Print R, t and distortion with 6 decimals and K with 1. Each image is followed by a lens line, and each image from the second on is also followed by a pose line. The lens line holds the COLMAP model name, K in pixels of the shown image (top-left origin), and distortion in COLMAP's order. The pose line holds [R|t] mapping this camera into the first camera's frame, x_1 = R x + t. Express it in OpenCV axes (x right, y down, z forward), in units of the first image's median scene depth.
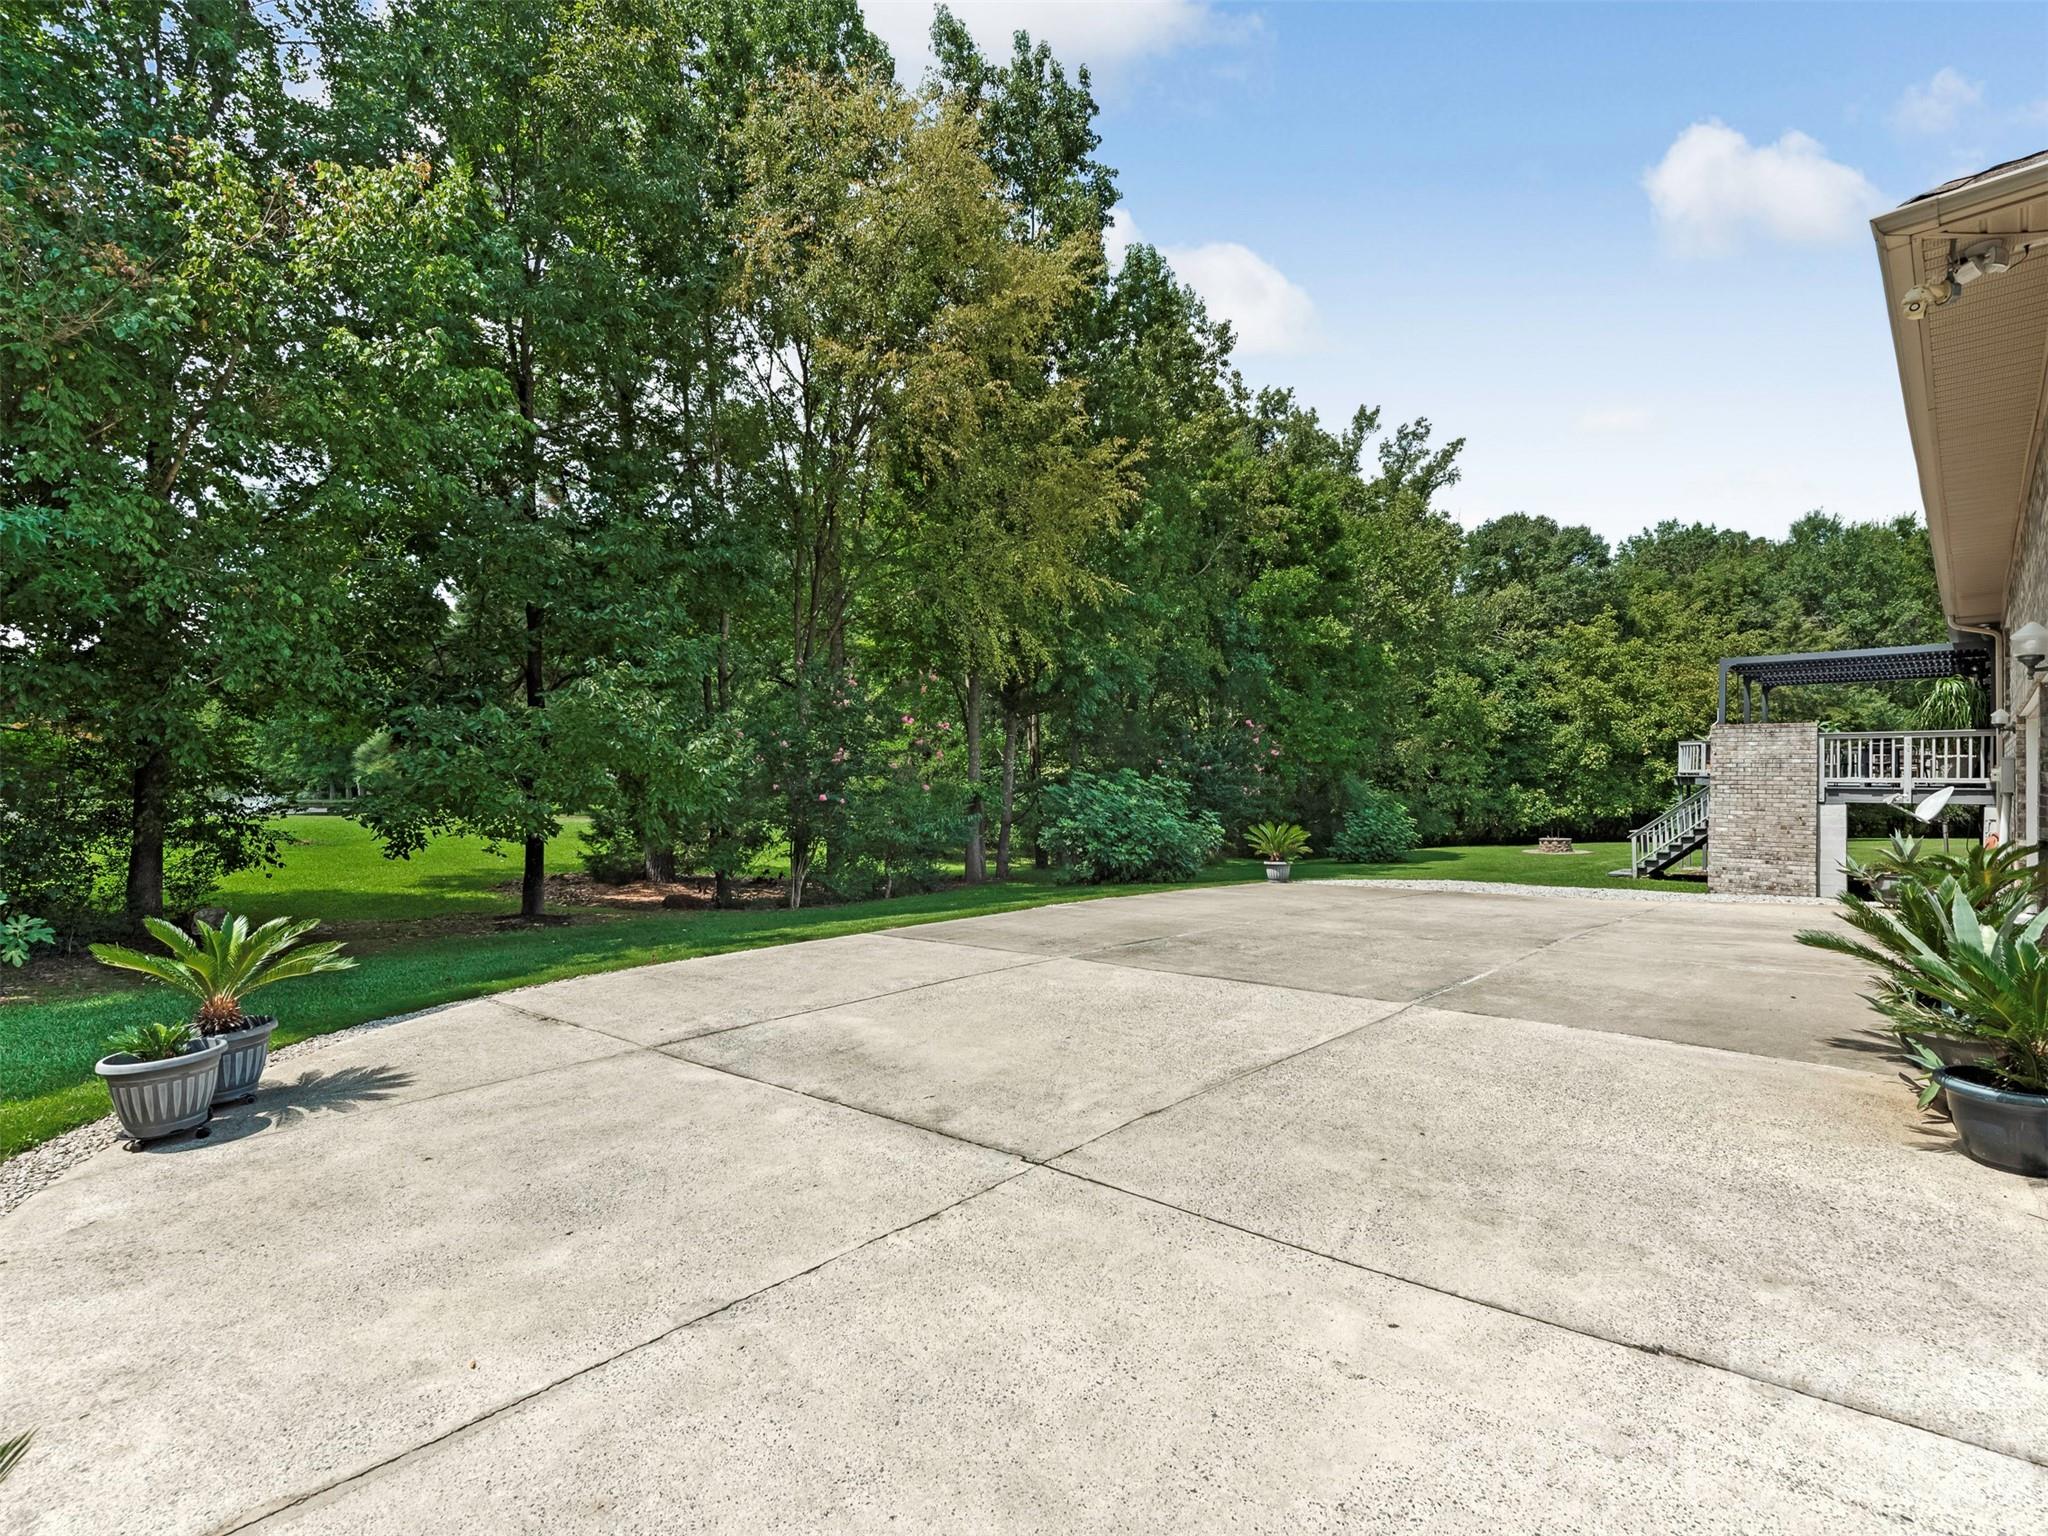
lens RADIAL K [[937.4, 0, 1024.0], [0, 937.4, 768.0], [0, 0, 1]] dist [-0.000526, -0.000125]
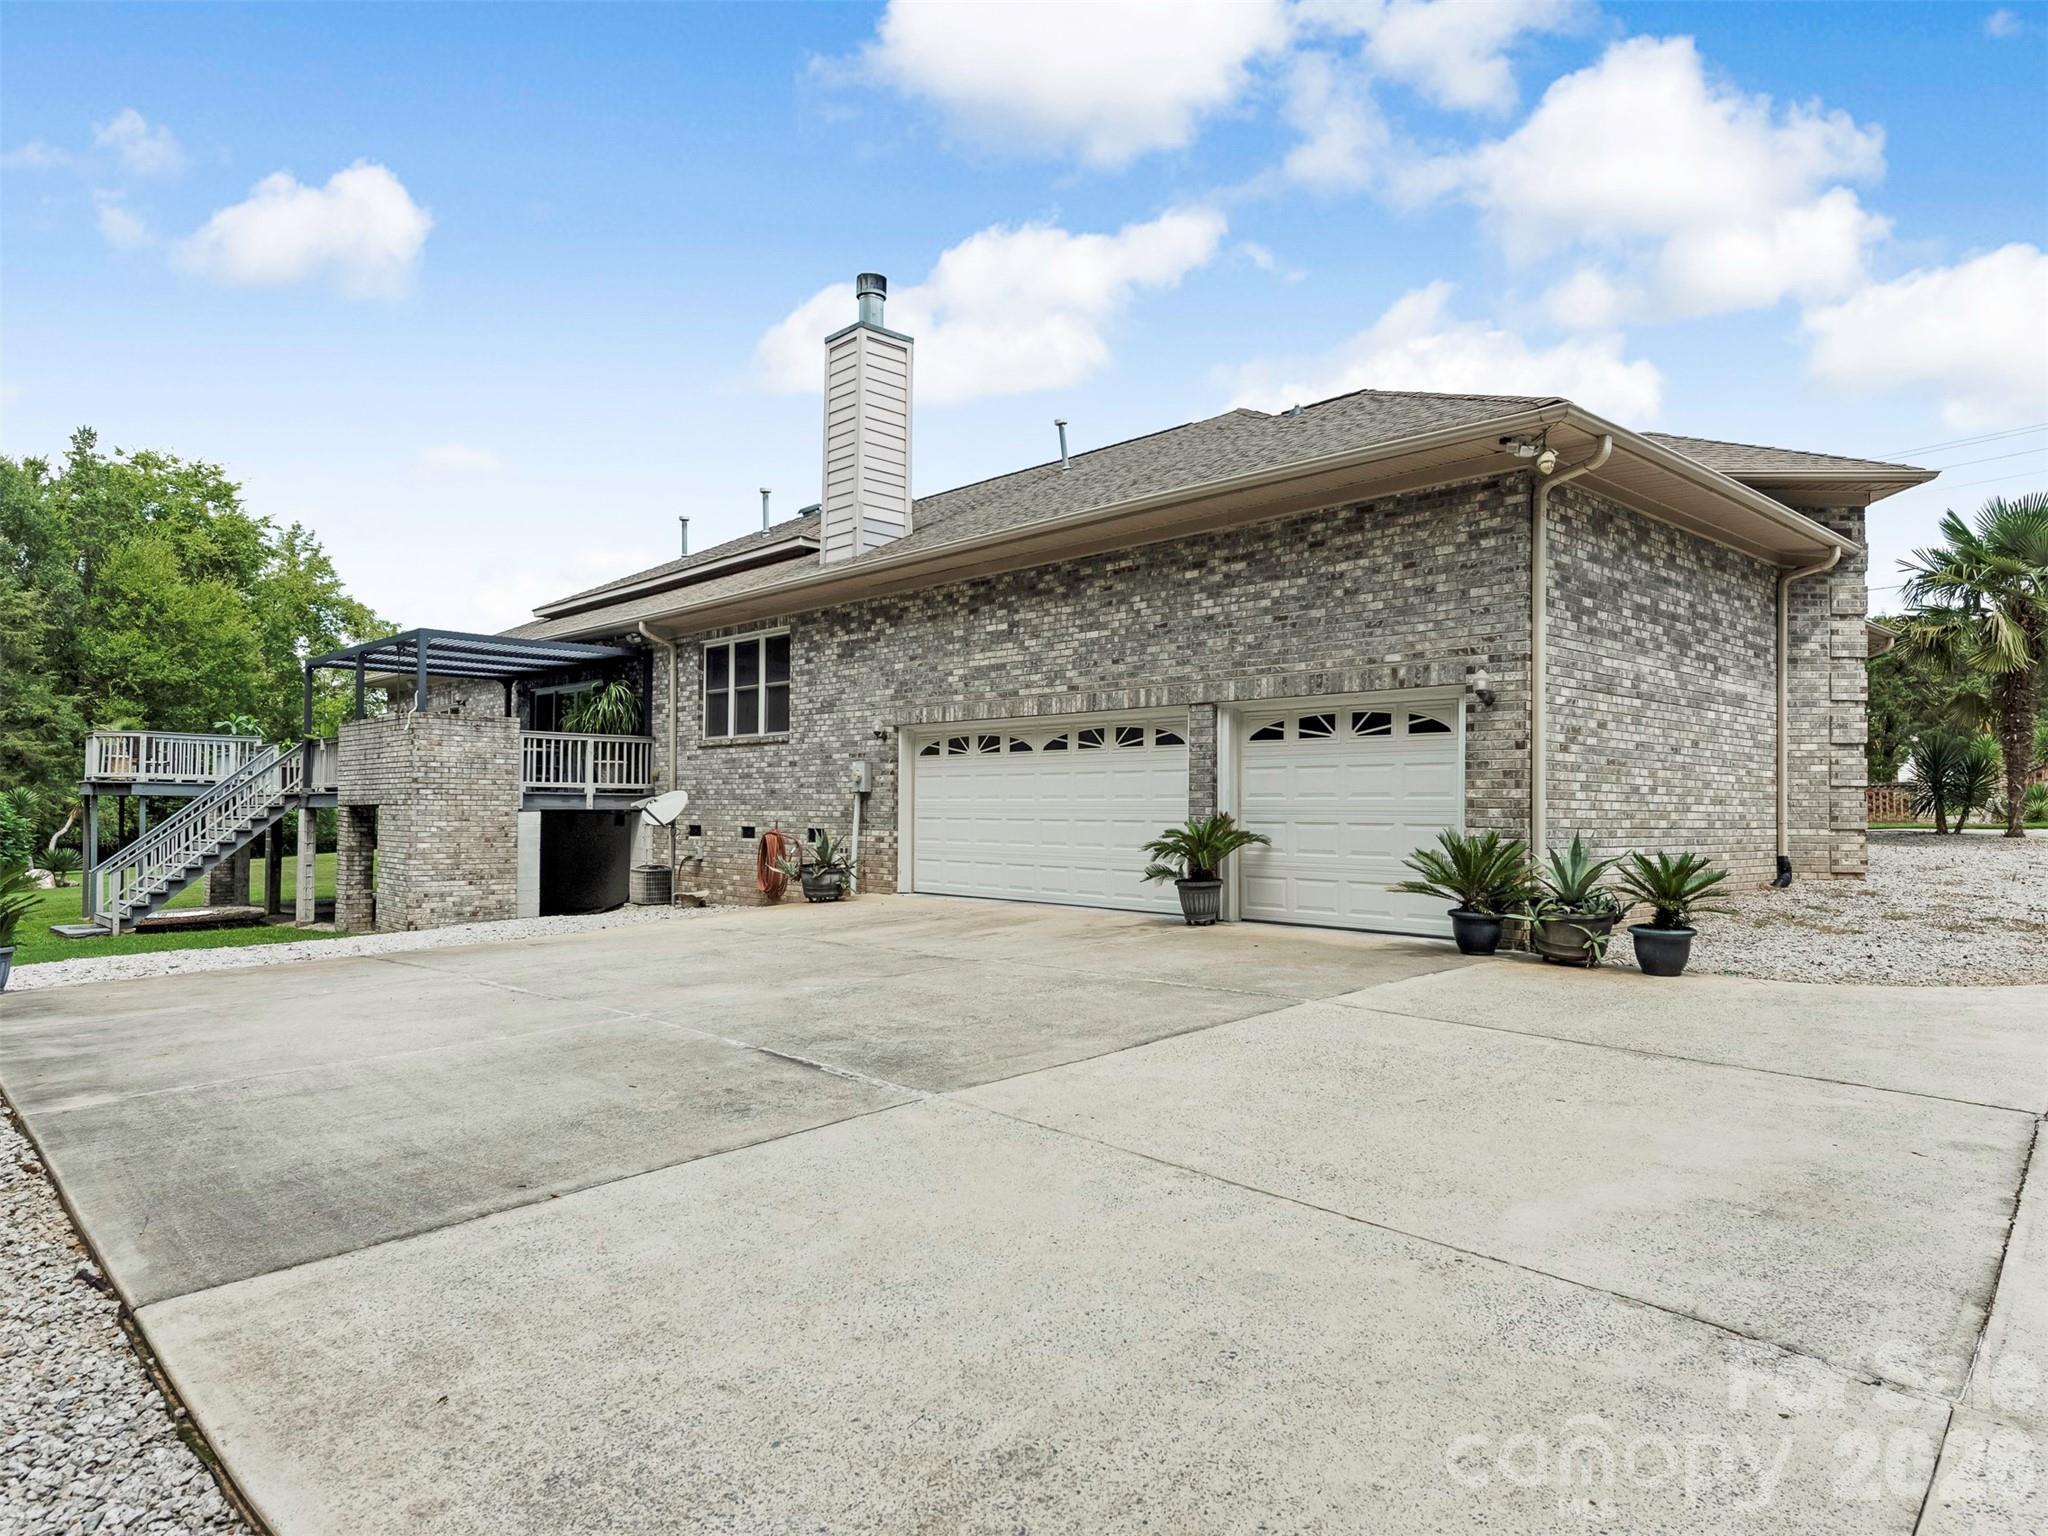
lens RADIAL K [[1285.0, 0, 1024.0], [0, 1285.0, 768.0], [0, 0, 1]] dist [0.002062, 0.000402]
pose [[0.031426, 0.030328, 0.999046, -0.356679], [-0.015094, 0.999440, -0.029866, 0.028231], [-0.999392, -0.014141, 0.031867, 0.524759]]
